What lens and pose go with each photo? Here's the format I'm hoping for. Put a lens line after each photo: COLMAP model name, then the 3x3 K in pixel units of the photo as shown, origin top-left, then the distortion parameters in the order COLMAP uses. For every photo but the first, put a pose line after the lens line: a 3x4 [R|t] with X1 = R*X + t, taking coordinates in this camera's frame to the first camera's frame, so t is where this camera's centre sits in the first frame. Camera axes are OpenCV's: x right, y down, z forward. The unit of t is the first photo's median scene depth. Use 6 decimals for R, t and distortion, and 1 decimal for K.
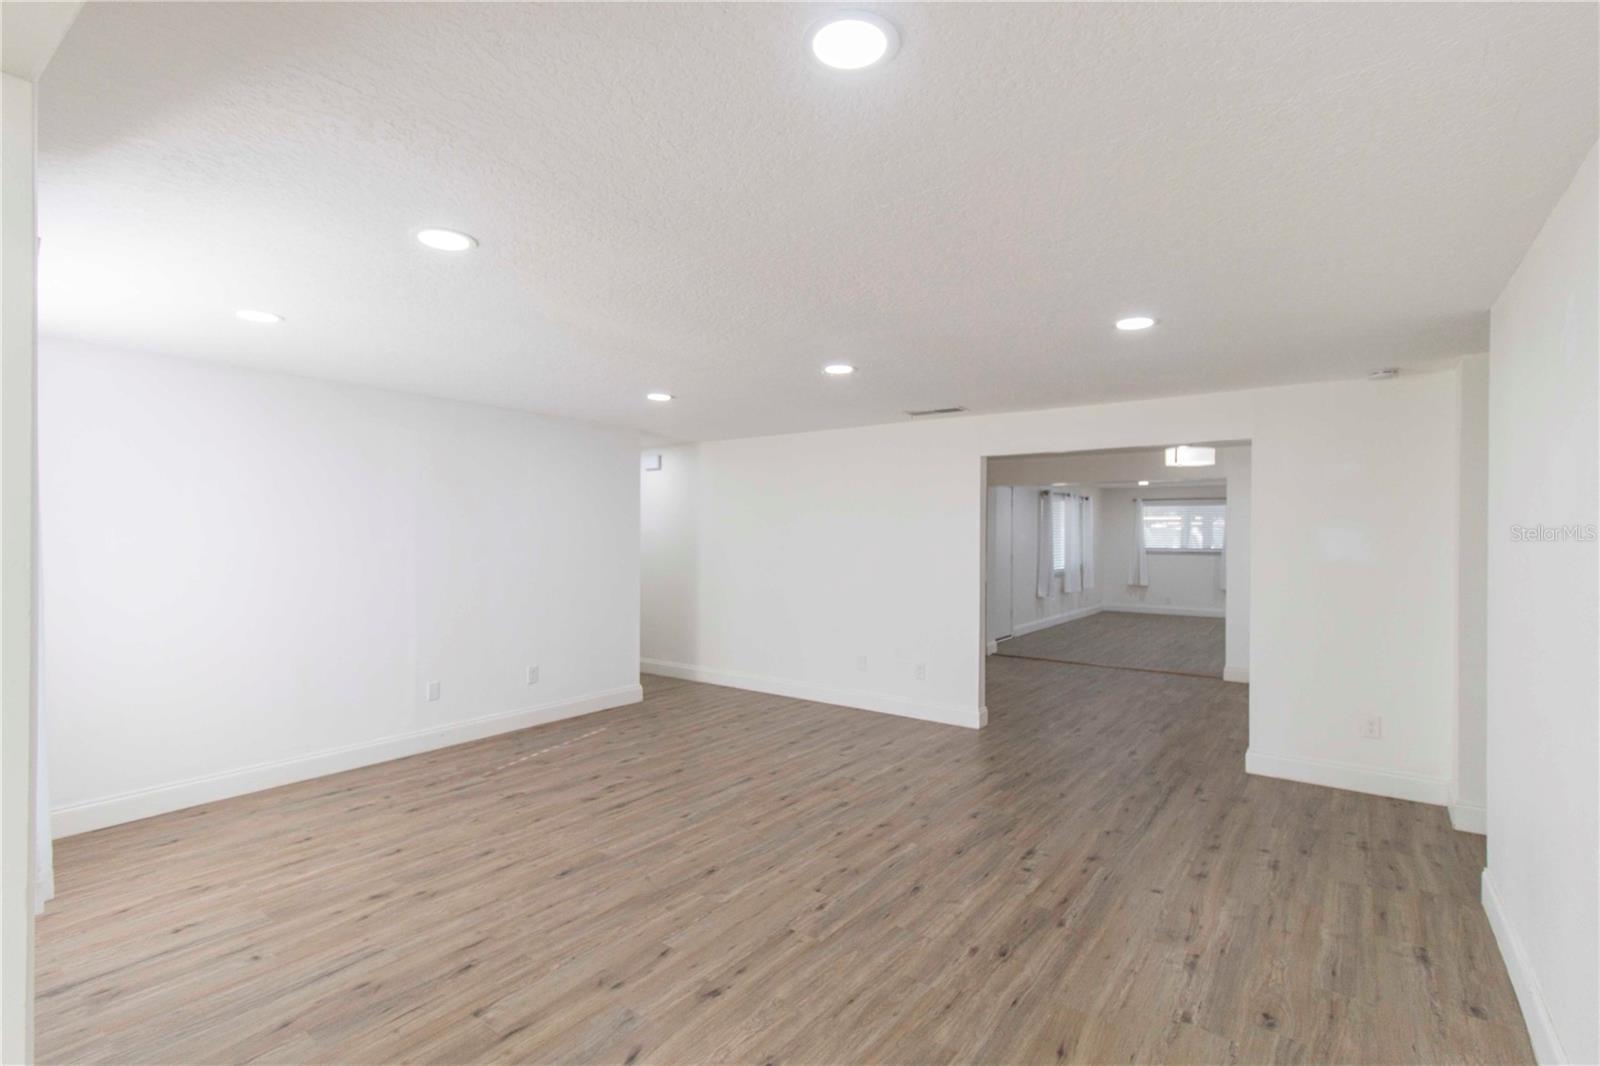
lens RADIAL K [[741.1, 0, 800.6], [0, 741.1, 535.4], [0, 0, 1]] dist [0.000770, 0.000762]
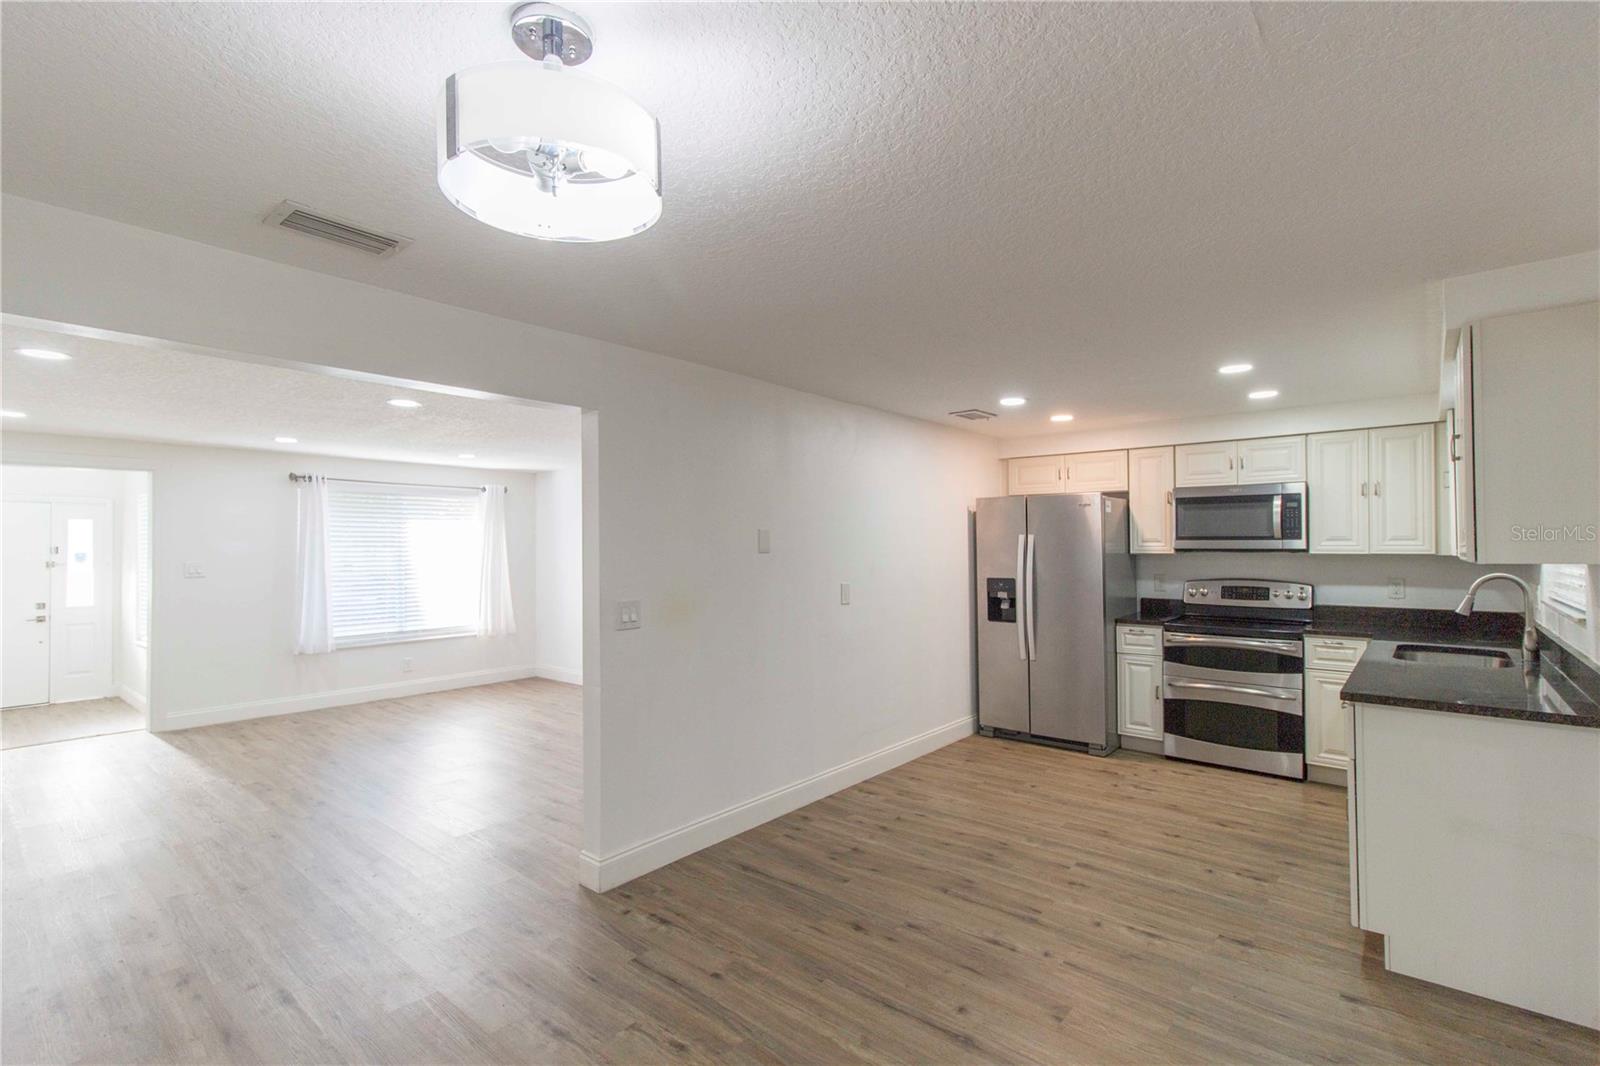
lens RADIAL K [[741.1, 0, 812.1], [0, 741.1, 534.4], [0, 0, 1]] dist [0.000770, 0.000762]
pose [[-0.058919, -0.023002, -0.997998, 0.945088], [0.005307, 0.999713, -0.023355, 0.002579], [0.998249, -0.006672, -0.058780, 1.410234]]
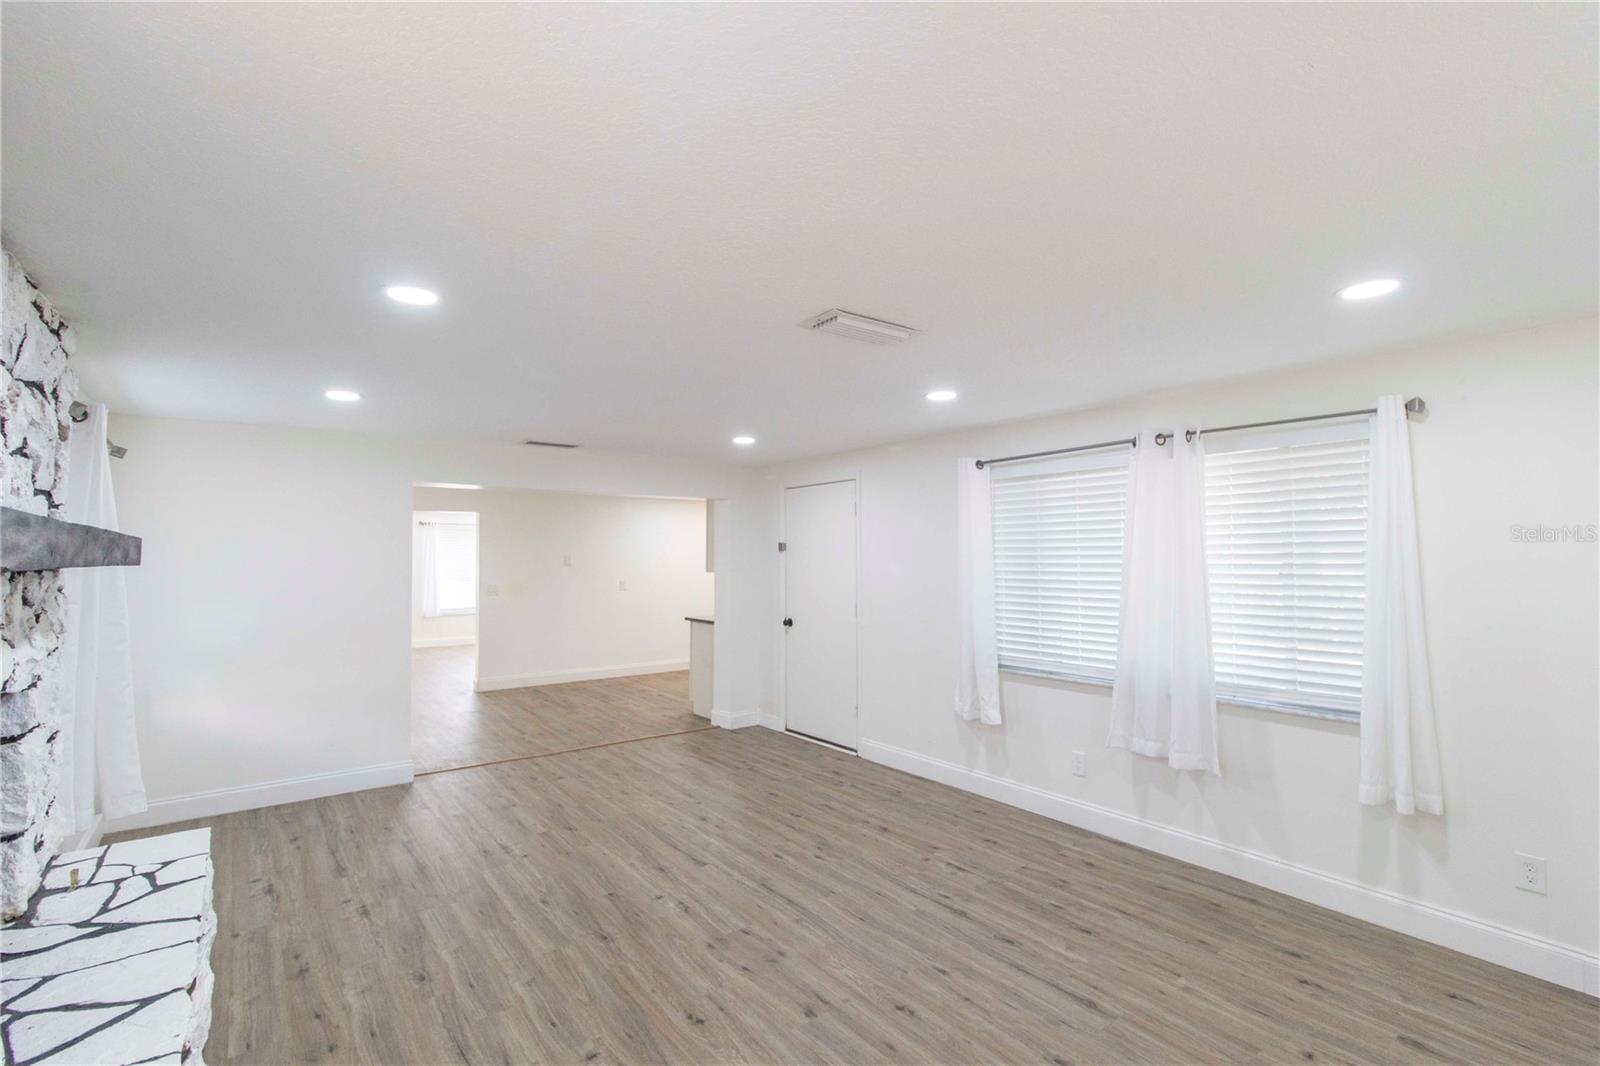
lens RADIAL K [[741.1, 0, 812.9], [0, 741.1, 520.1], [0, 0, 1]] dist [0.000770, 0.000762]
pose [[-0.275454, -0.053671, -0.959815, 1.804062], [-0.000370, 0.998446, -0.055725, -0.008998], [0.961314, -0.014995, -0.275046, 2.451998]]
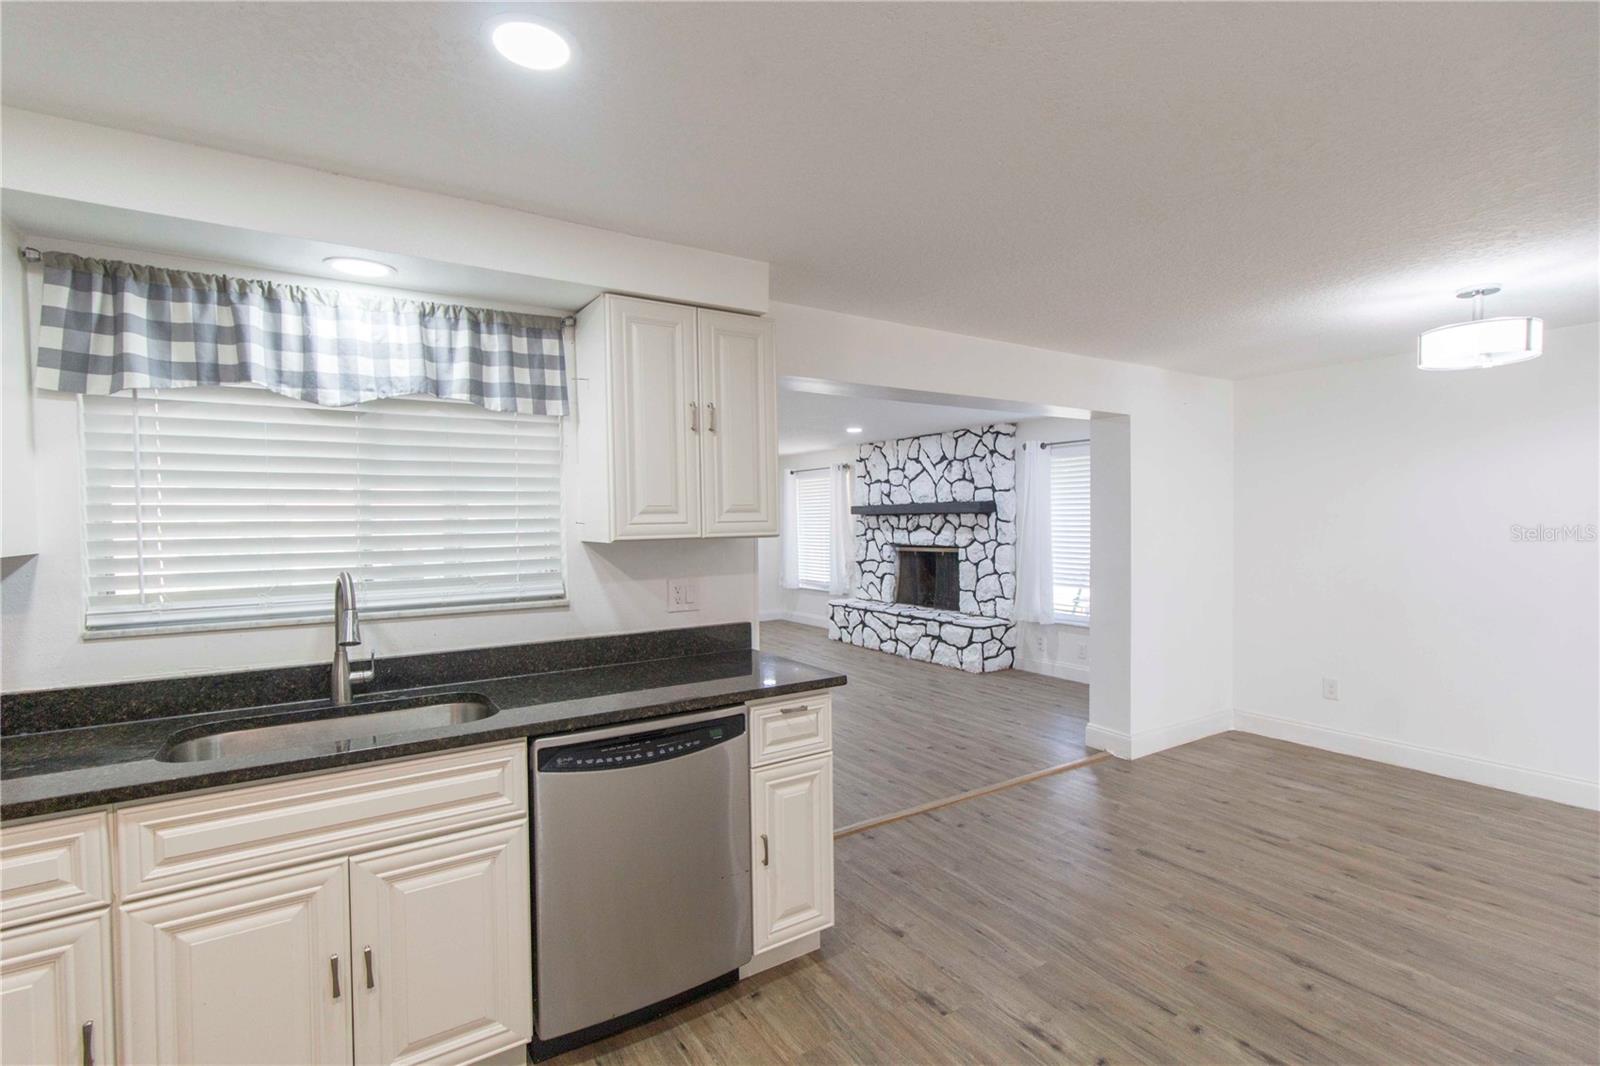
lens RADIAL K [[741.1, 0, 806.9], [0, 741.1, 535.6], [0, 0, 1]] dist [0.000770, 0.000762]
pose [[0.349717, -0.028380, 0.936426, -0.105362], [0.014002, 0.999588, 0.025065, -0.001329], [-0.936751, 0.004346, 0.349970, 1.611149]]
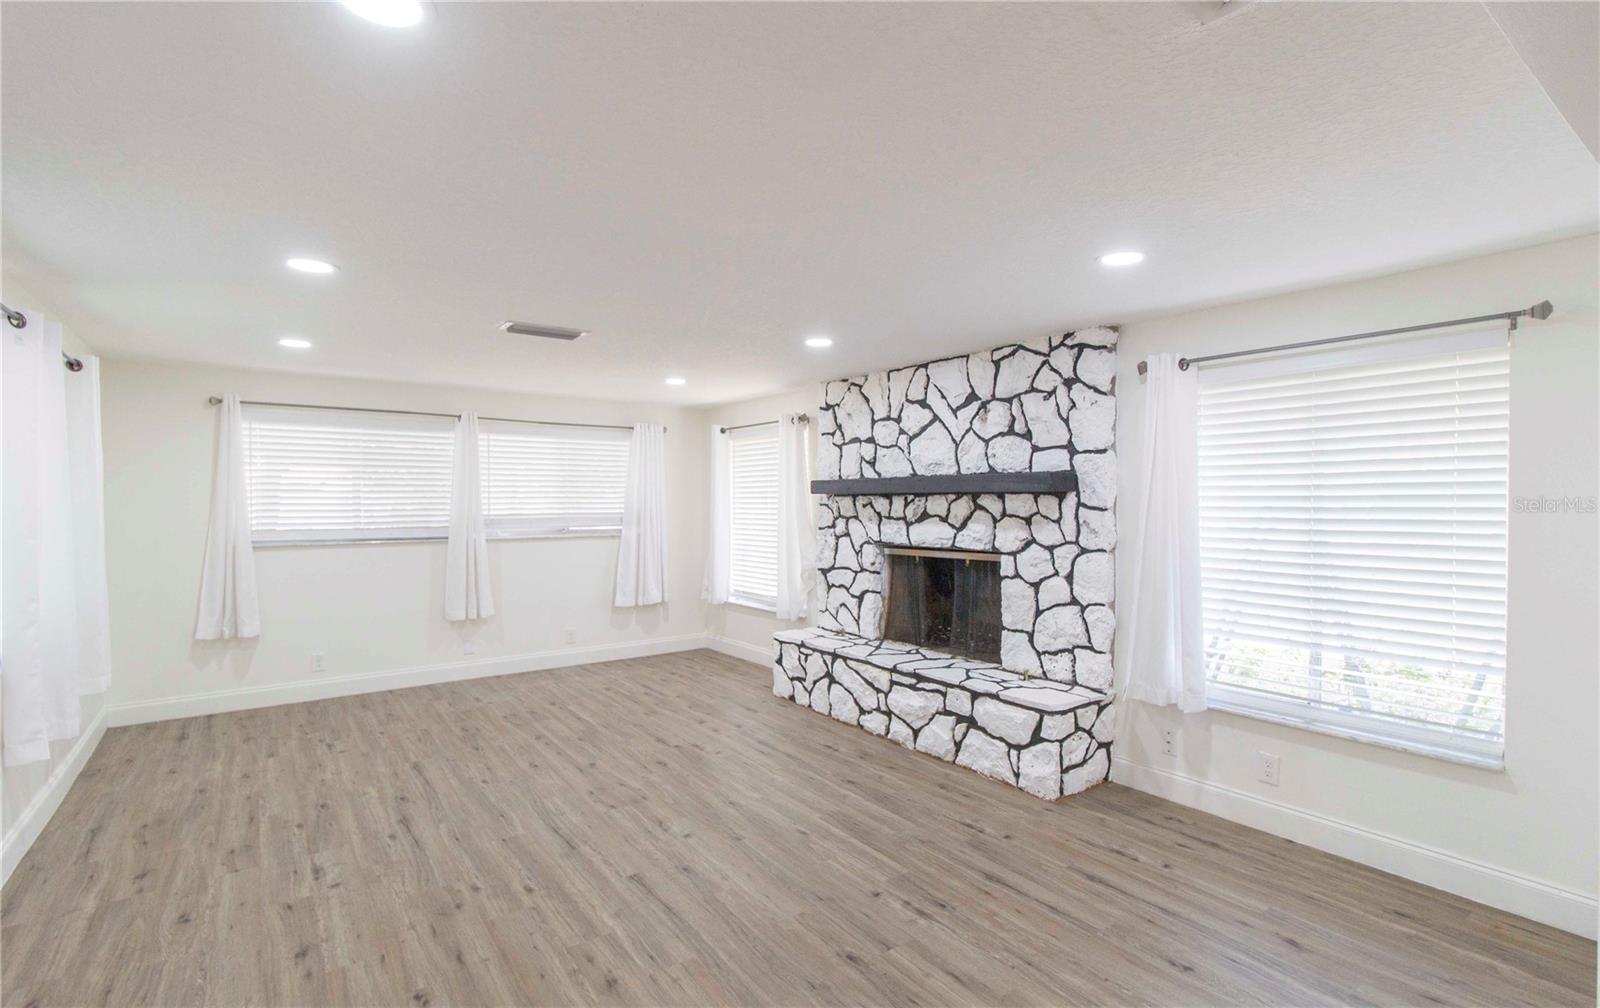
lens RADIAL K [[751.7, 0, 806.5], [0, 751.7, 508.5], [0, 0, 1]] dist [0.001134, 0.001473]
pose [[0.296771, -0.015631, 0.954821, 0.551358], [0.004107, 0.999878, 0.015092, -0.000846], [-0.954940, -0.000558, 0.296799, 1.815841]]
